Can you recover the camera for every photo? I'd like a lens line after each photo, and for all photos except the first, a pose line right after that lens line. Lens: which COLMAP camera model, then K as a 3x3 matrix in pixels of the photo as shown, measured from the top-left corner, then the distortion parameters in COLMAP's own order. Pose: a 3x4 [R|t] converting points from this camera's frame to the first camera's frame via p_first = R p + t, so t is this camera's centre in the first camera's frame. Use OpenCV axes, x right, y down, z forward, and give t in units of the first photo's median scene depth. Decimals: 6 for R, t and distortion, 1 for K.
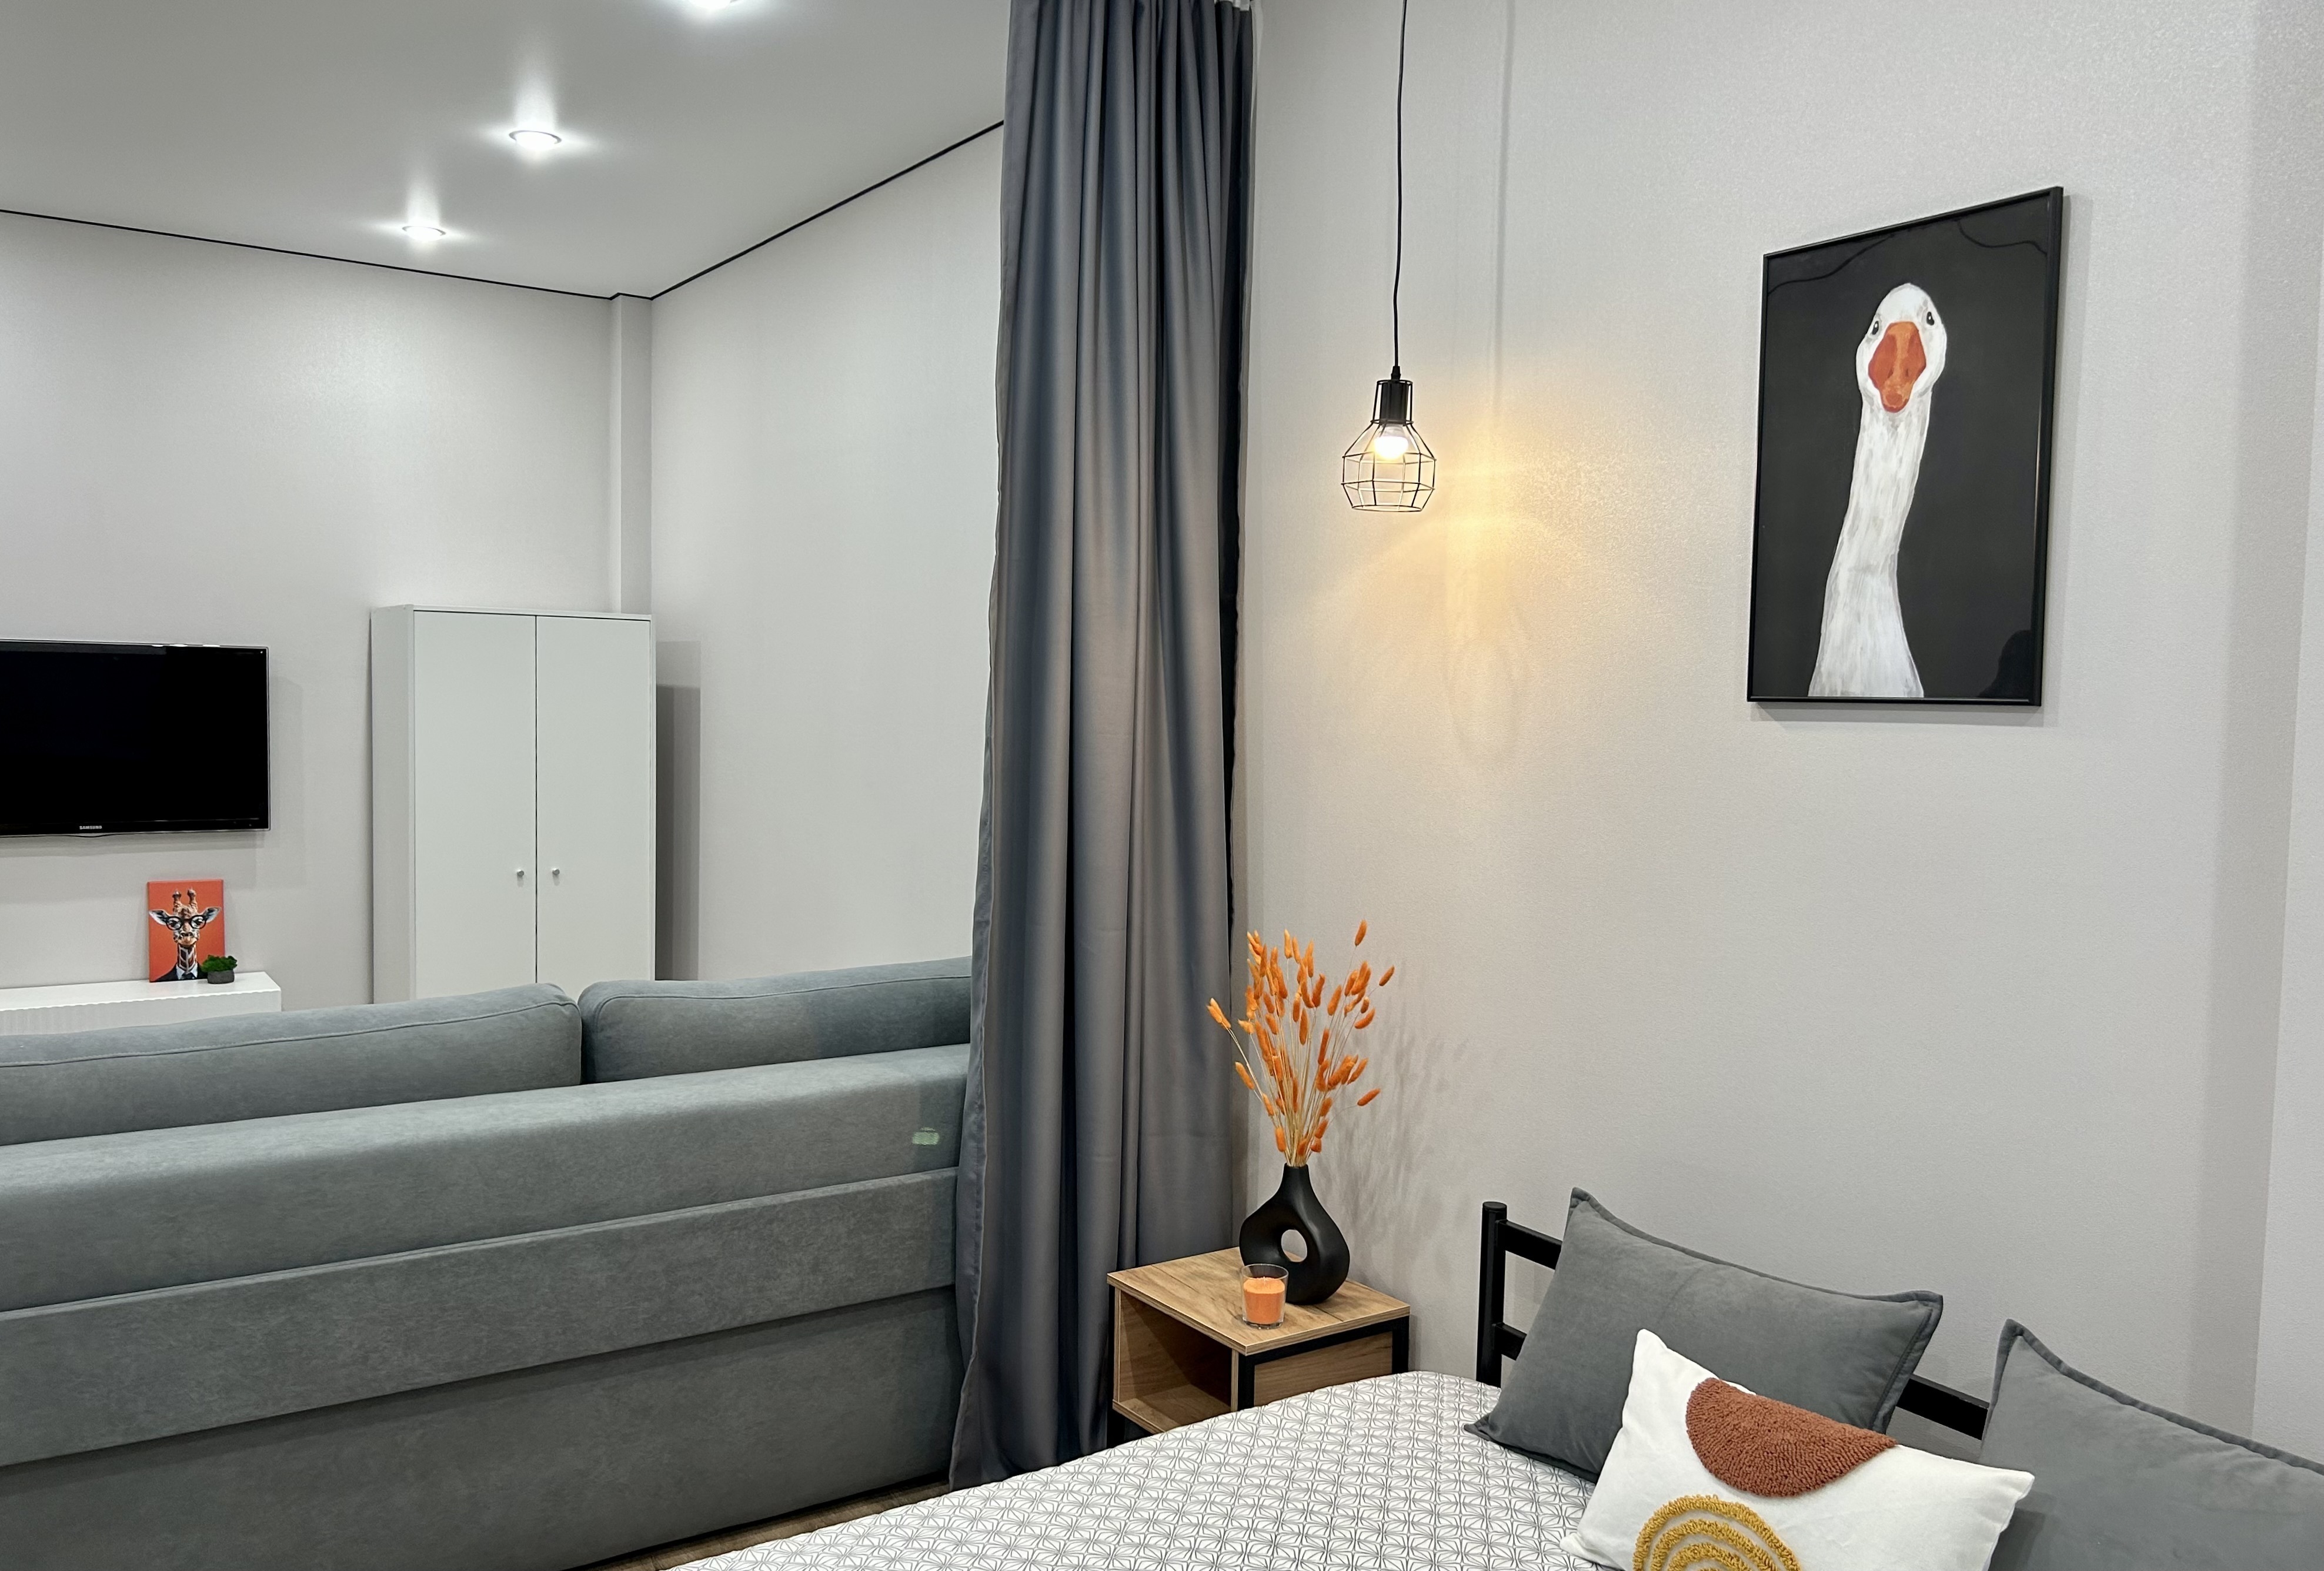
lens RADIAL K [[1790.5, 0, 1162.0], [0, 1790.5, 785.5], [0, 0, 1]] dist [0.014817, 0.001493]
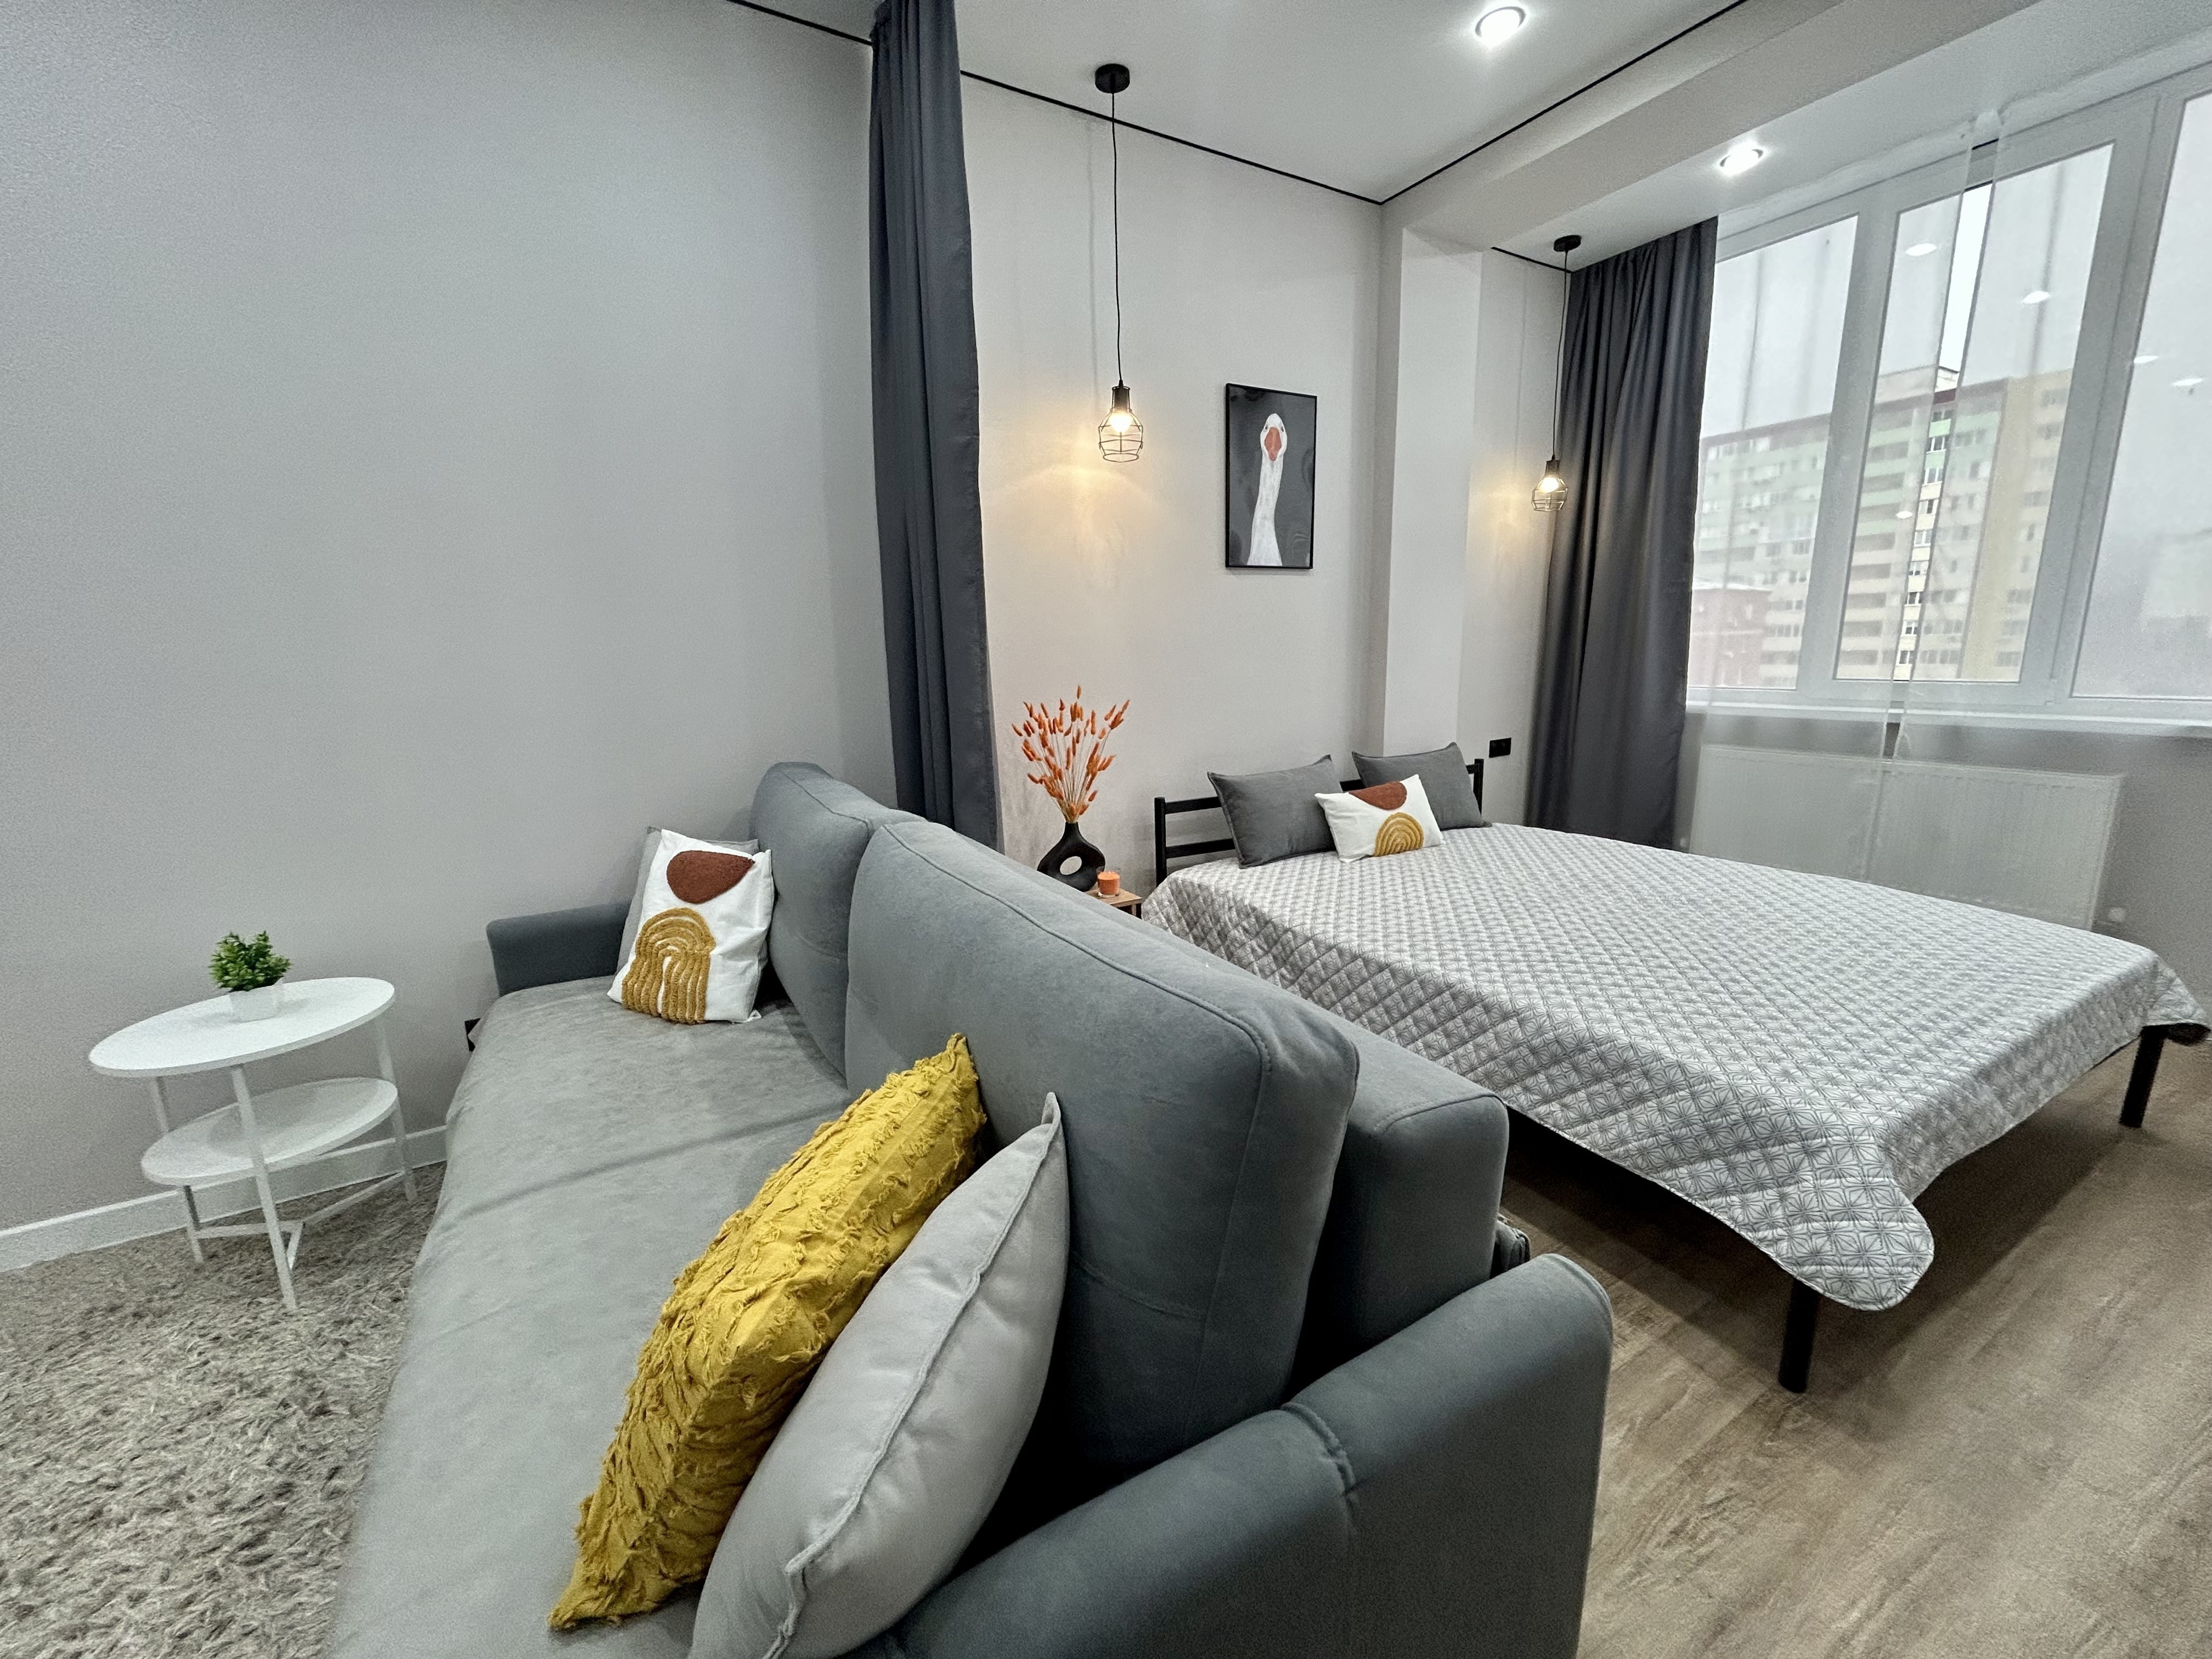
lens RADIAL K [[883.7, 0, 1106.0], [0, 883.7, 829.5], [0, 0, 1]] dist [0.002318, -0.000517]
pose [[0.073179, -0.224328, 0.971762, -1.079694], [0.082005, 0.972429, 0.218307, 0.029248], [-0.993942, 0.063714, 0.089557, 1.159265]]
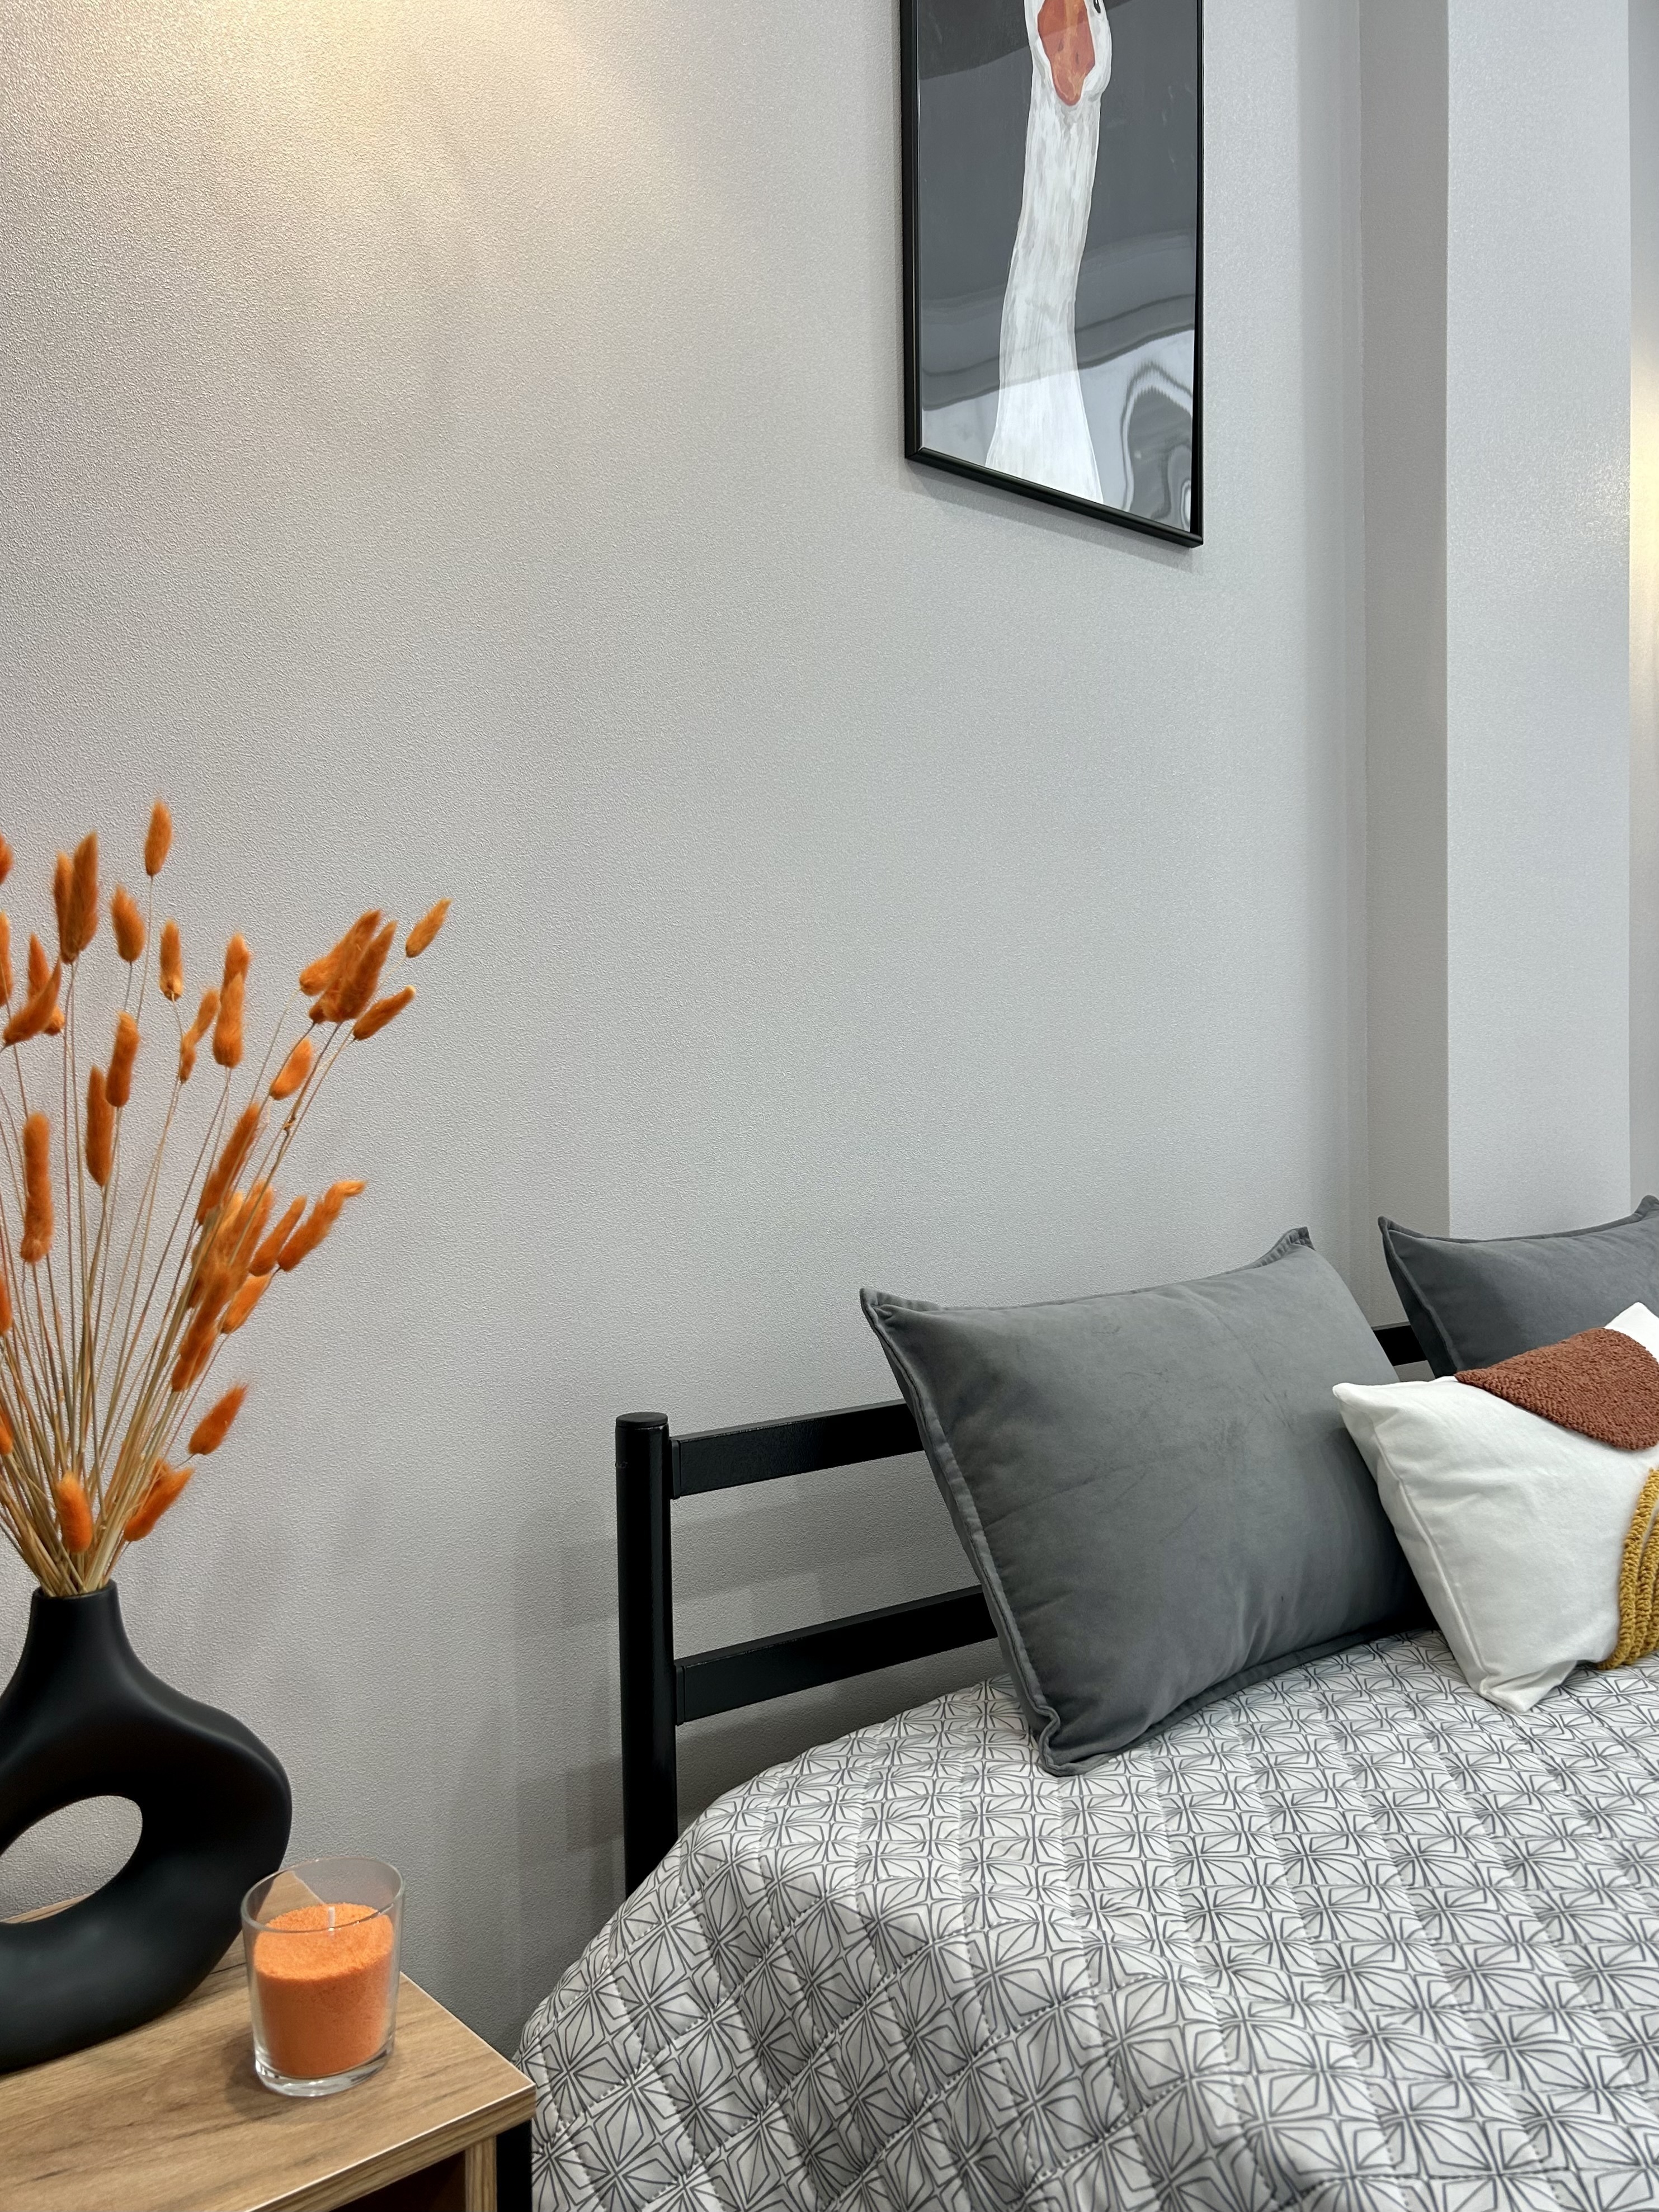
lens RADIAL K [[1709.4, 0, 836.0], [0, 1709.4, 1128.1], [0, 0, 1]] dist [0.093105, -0.119956]
pose [[-0.109850, -0.041578, 0.993078, -0.304759], [0.064059, 0.996751, 0.048818, 0.168155], [-0.991882, 0.068979, -0.106830, 1.186240]]
